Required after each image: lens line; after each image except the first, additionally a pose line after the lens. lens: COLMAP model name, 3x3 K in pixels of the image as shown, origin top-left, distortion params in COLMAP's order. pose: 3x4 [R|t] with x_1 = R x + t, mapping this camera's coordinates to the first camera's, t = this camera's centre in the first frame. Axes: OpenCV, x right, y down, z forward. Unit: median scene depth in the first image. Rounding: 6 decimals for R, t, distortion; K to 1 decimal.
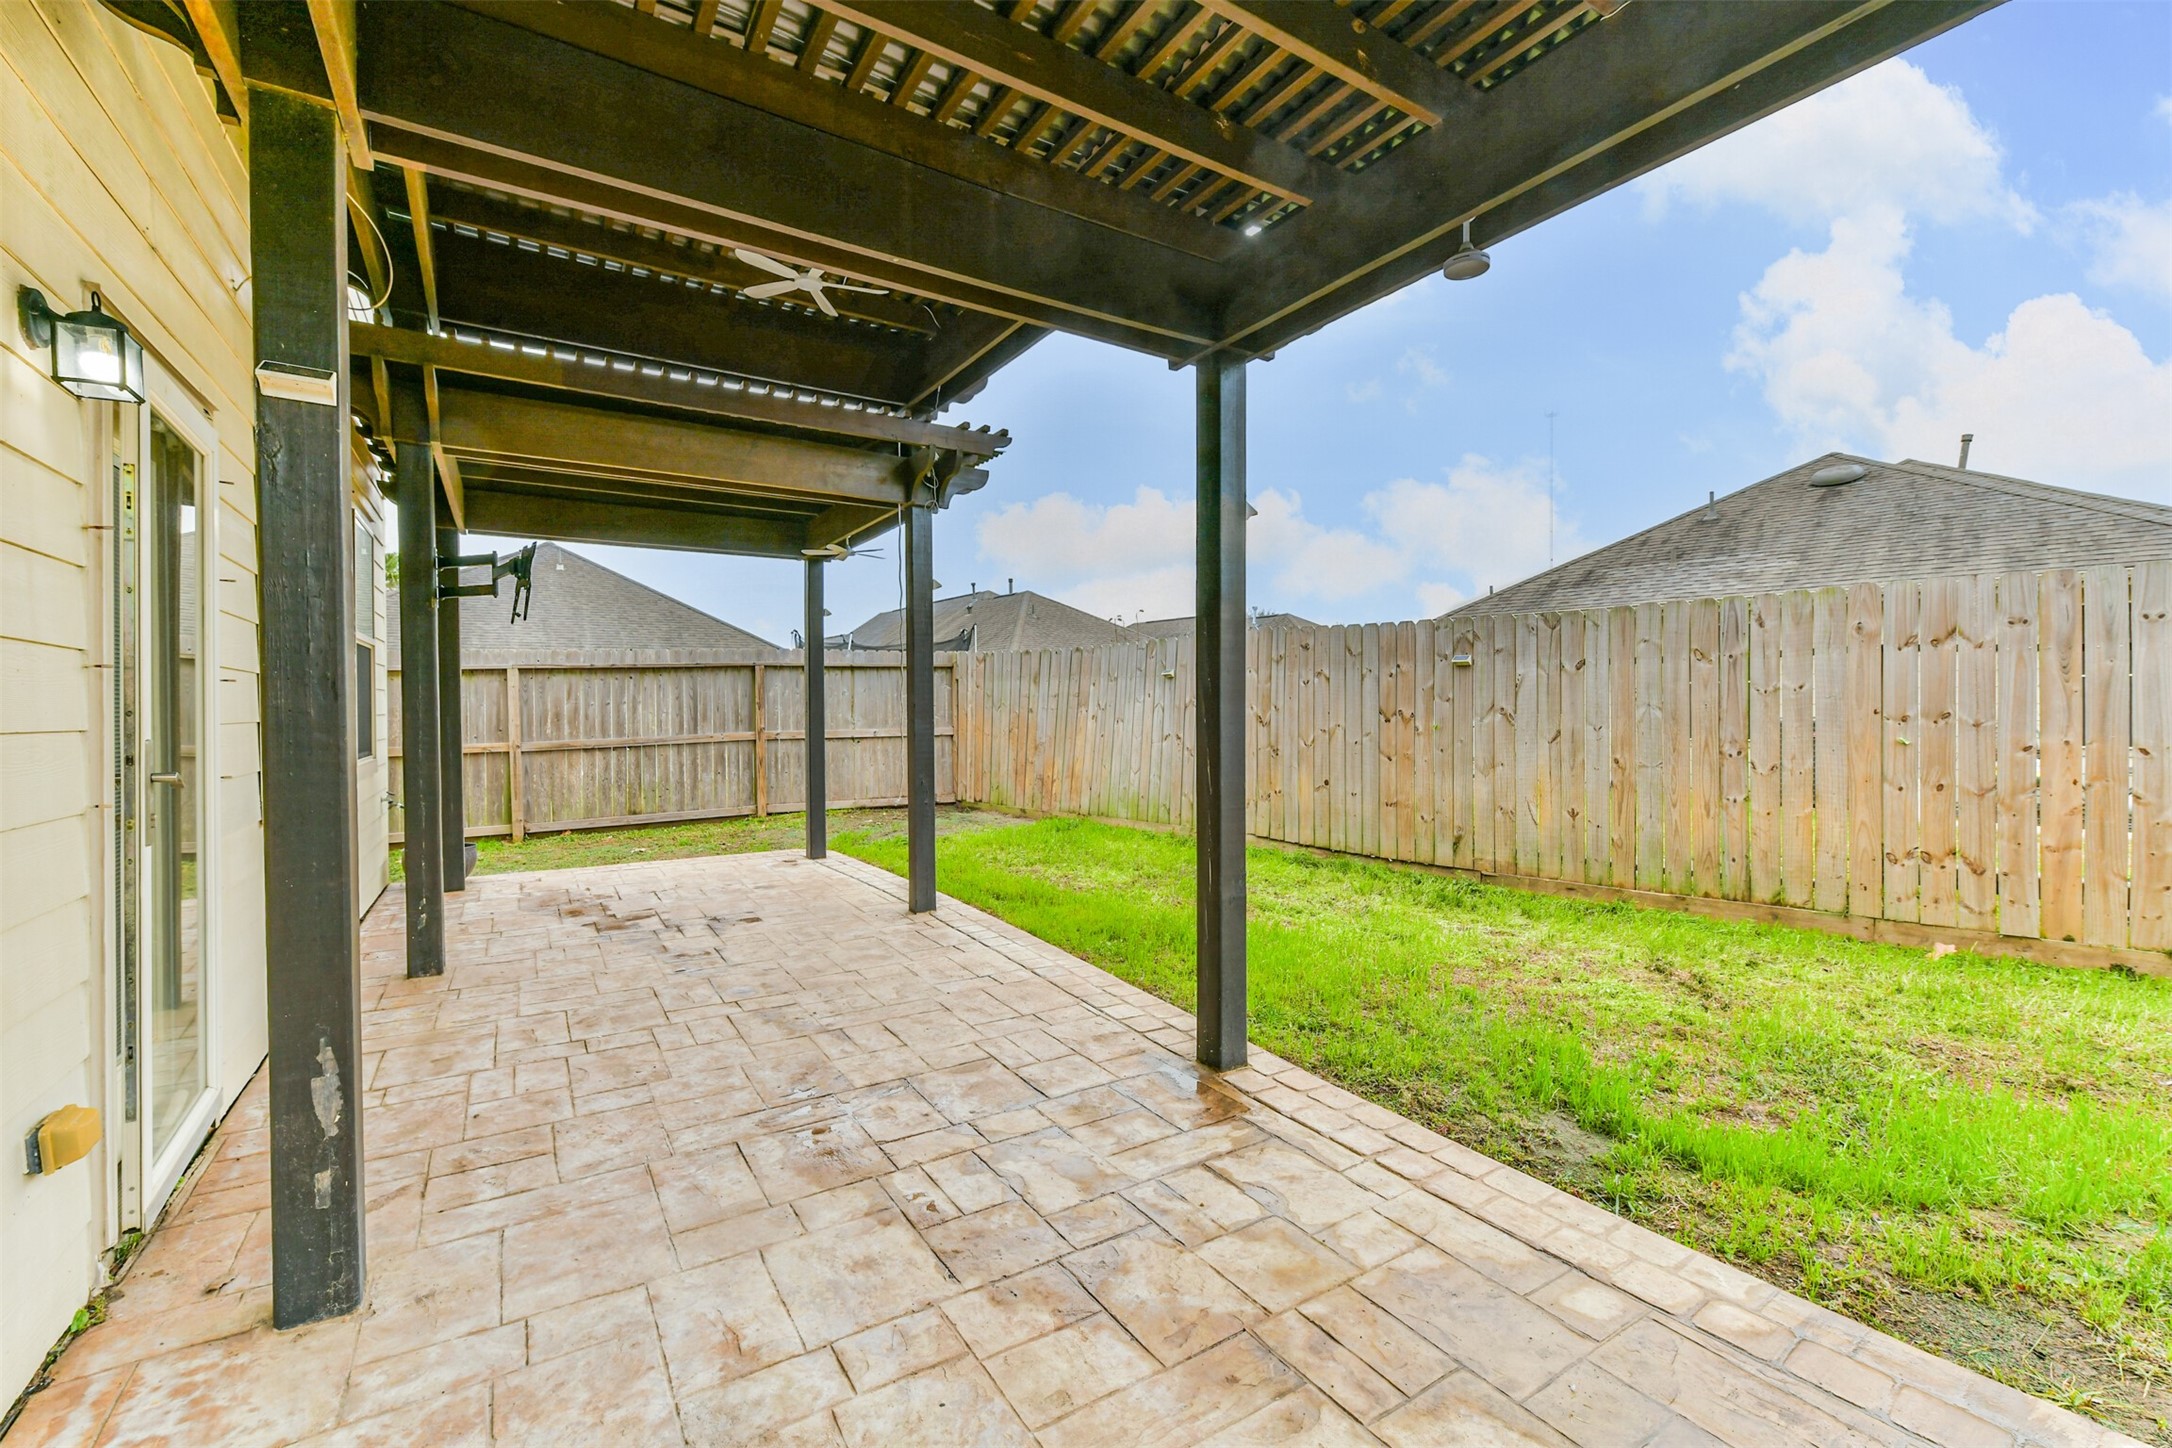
lens RADIAL K [[903.9, 0, 1083.1], [0, 903.9, 714.2], [0, 0, 1]] dist [-0.004702, -0.000878]
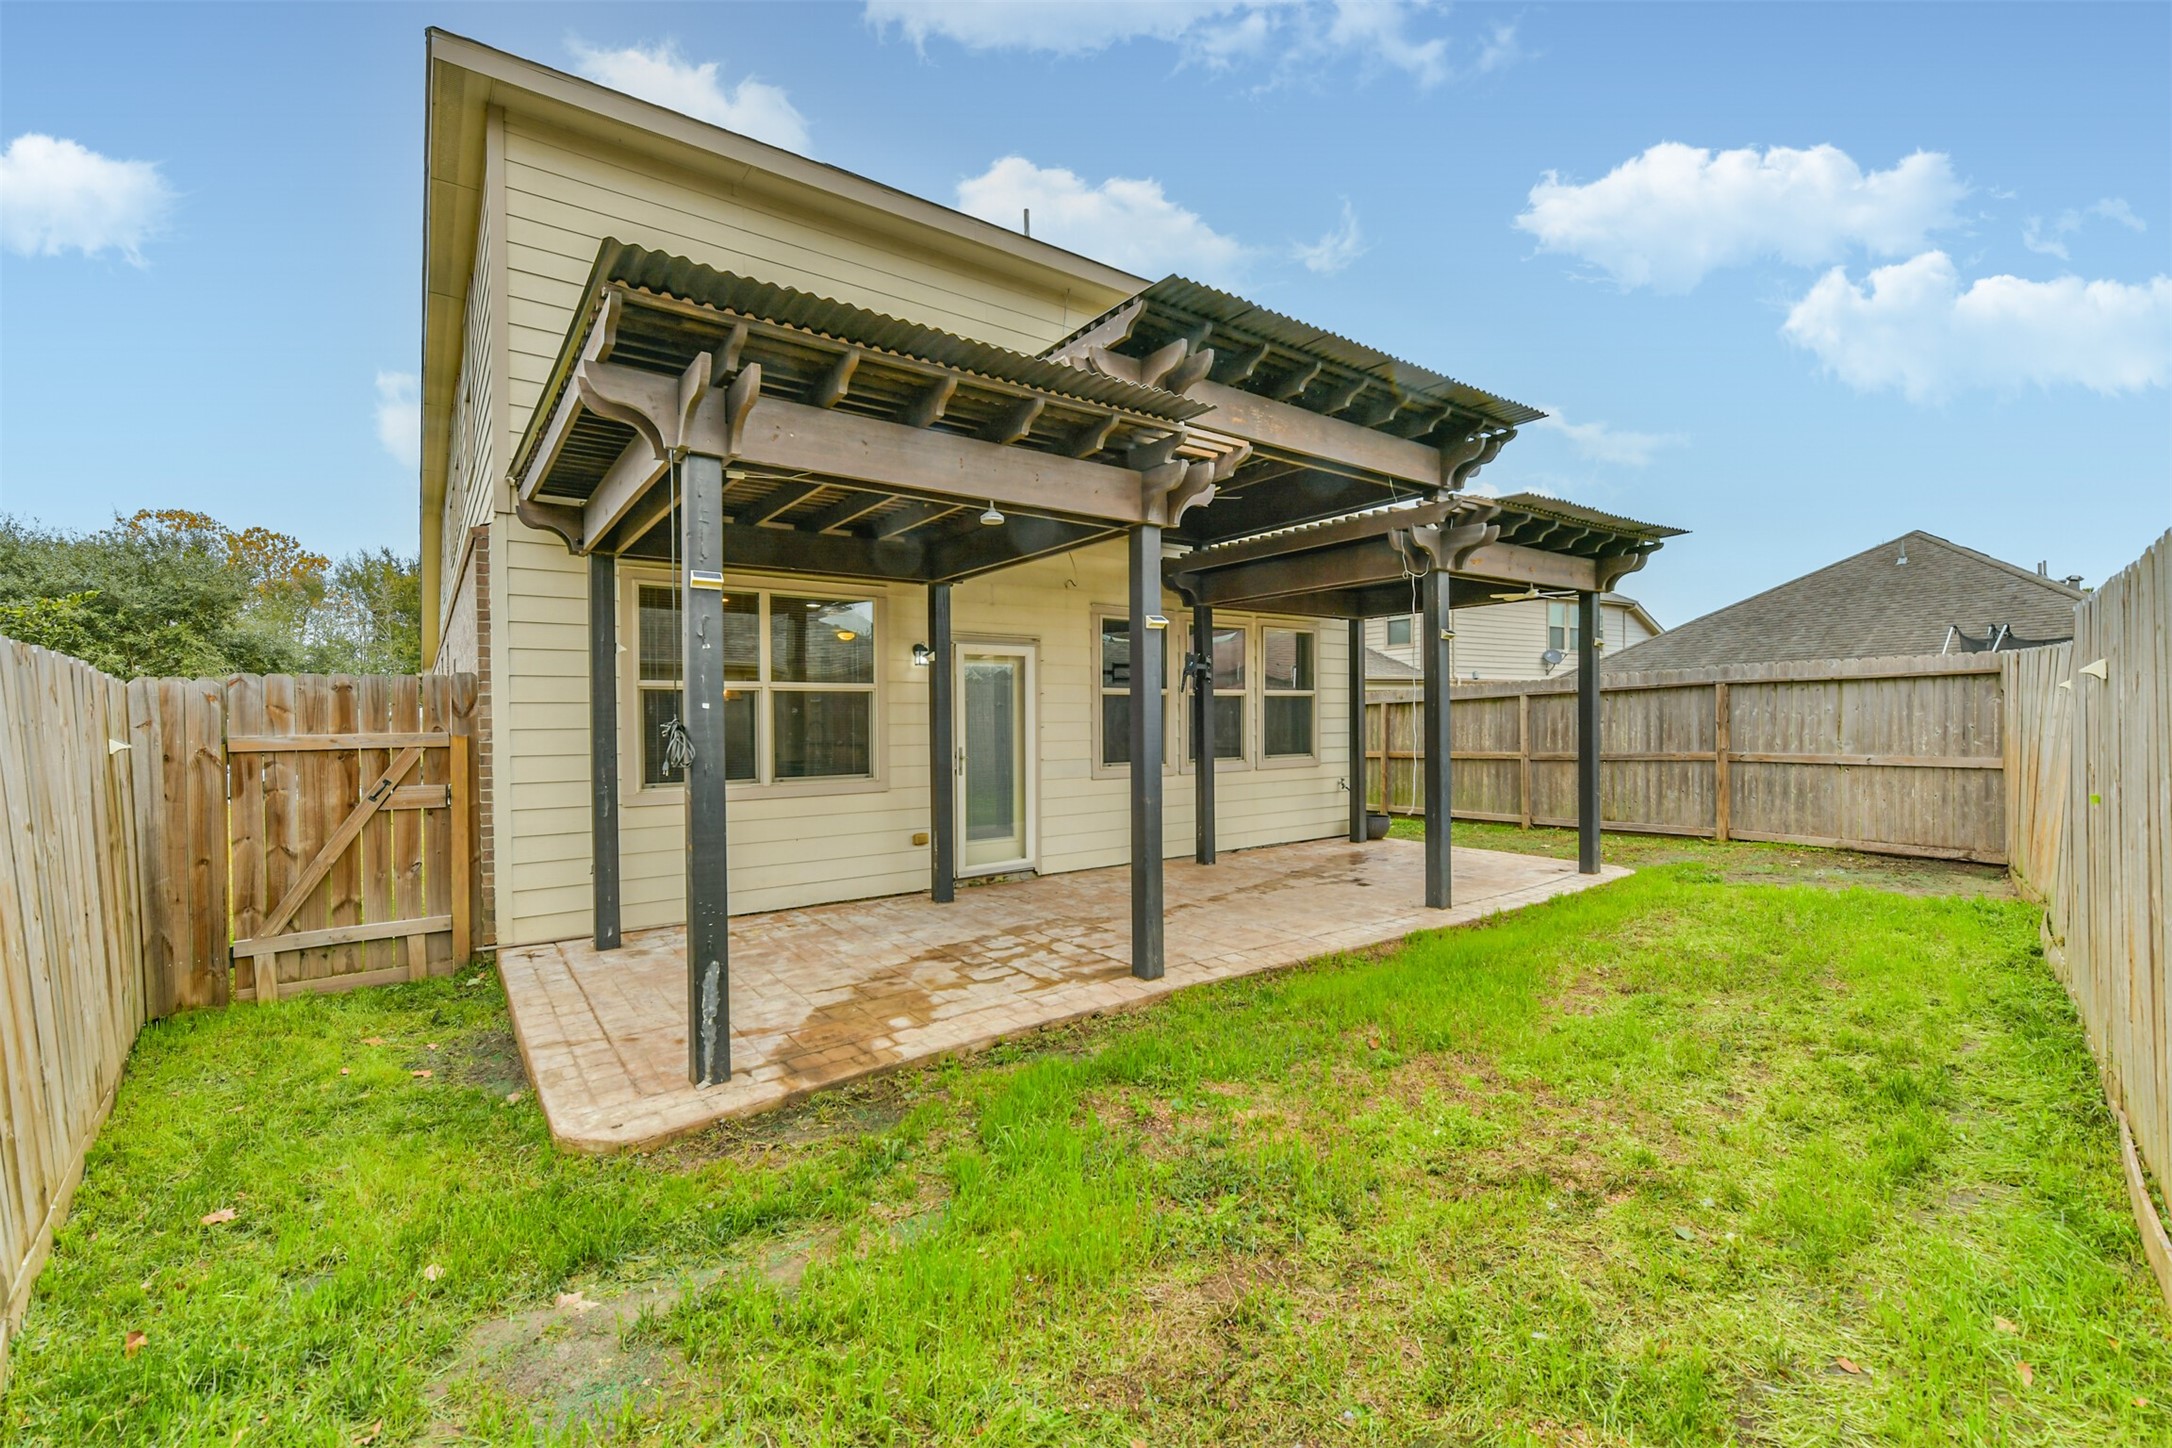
lens RADIAL K [[903.9, 0, 1082.4], [0, 903.9, 725.9], [0, 0, 1]] dist [-0.004702, -0.000878]
pose [[0.065755, 0.015408, -0.997717, 0.575248], [-0.000650, 0.999881, 0.015398, -0.024179], [0.997836, -0.000364, 0.065758, 0.265535]]
